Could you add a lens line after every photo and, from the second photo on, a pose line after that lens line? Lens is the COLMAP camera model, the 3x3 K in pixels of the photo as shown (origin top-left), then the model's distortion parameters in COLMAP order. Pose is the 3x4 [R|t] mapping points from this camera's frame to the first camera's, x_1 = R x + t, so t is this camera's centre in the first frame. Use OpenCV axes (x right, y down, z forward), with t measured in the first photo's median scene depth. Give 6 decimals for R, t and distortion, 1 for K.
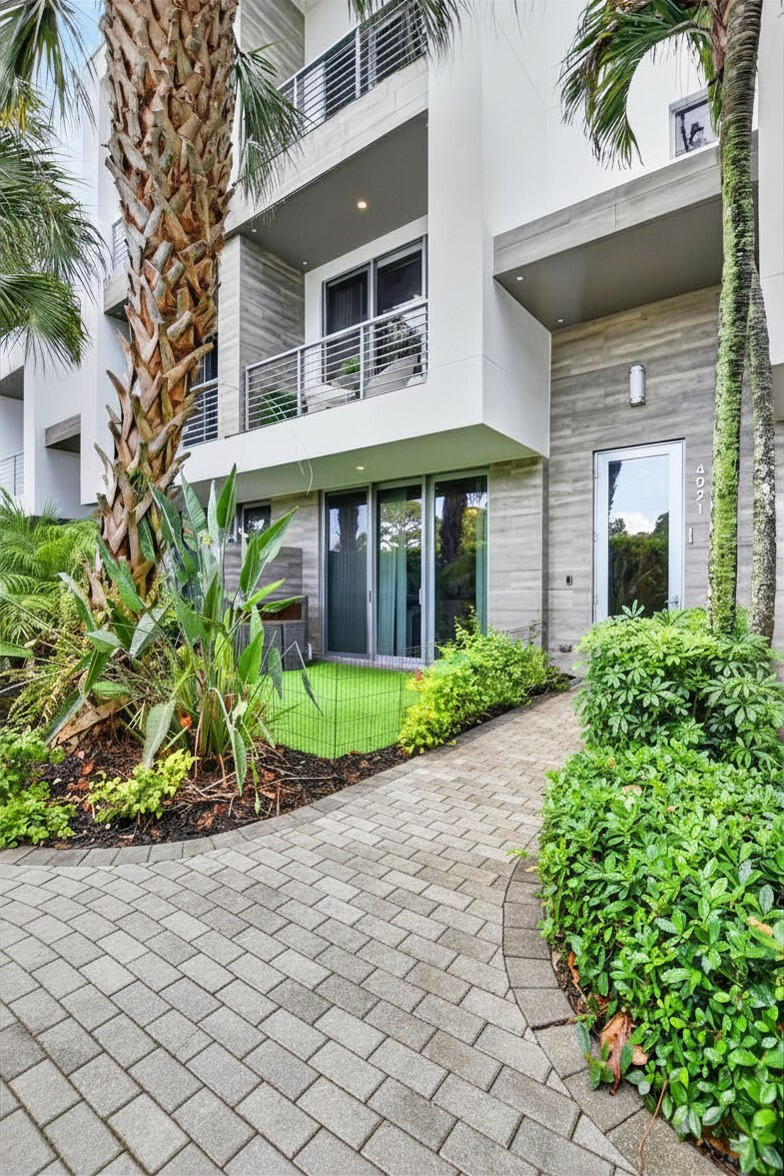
lens RADIAL K [[525.3, 0, 378.7], [0, 525.3, 591.6], [0, 0, 1]] dist [-0.044867, 0.008963]
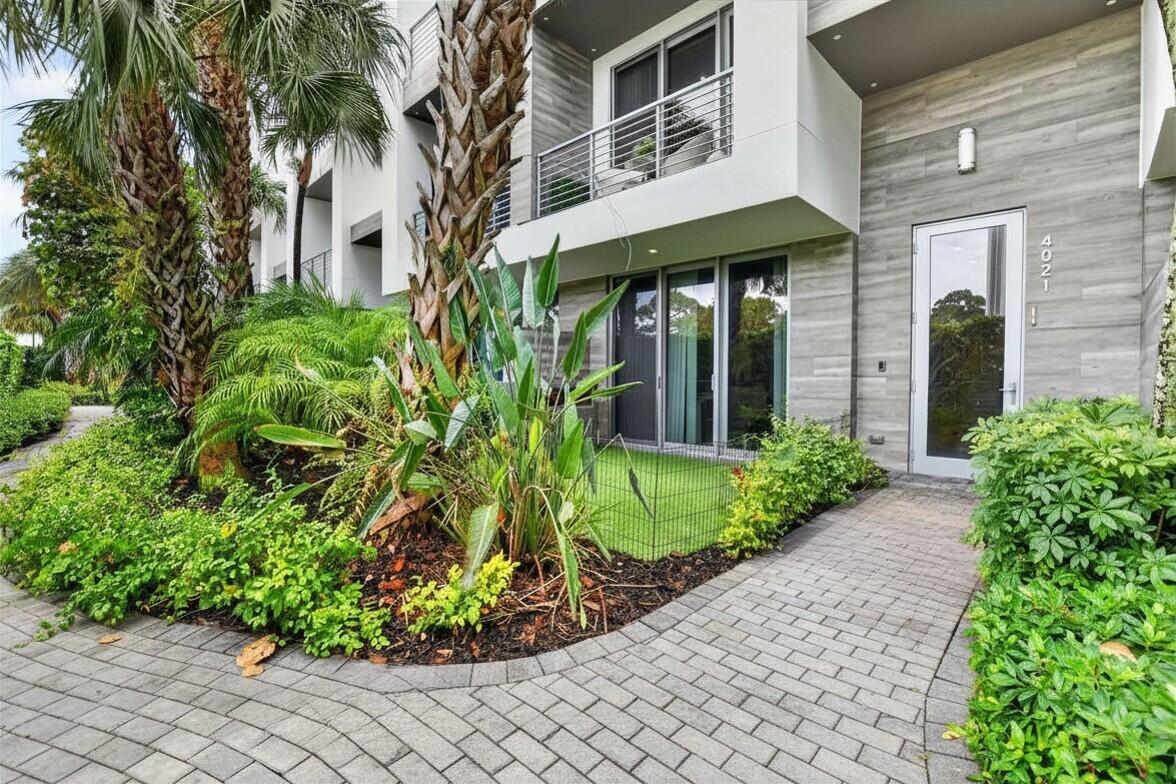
lens RADIAL K [[523.8, 0, 591.1], [0, 523.8, 378.3], [0, 0, 1]] dist [-0.043243, 0.000379]
pose [[0.990301, 0.003839, -0.138886, -0.074873], [-0.003537, 0.999991, 0.002422, -0.000717], [0.138894, -0.001908, 0.990305, 0.098315]]
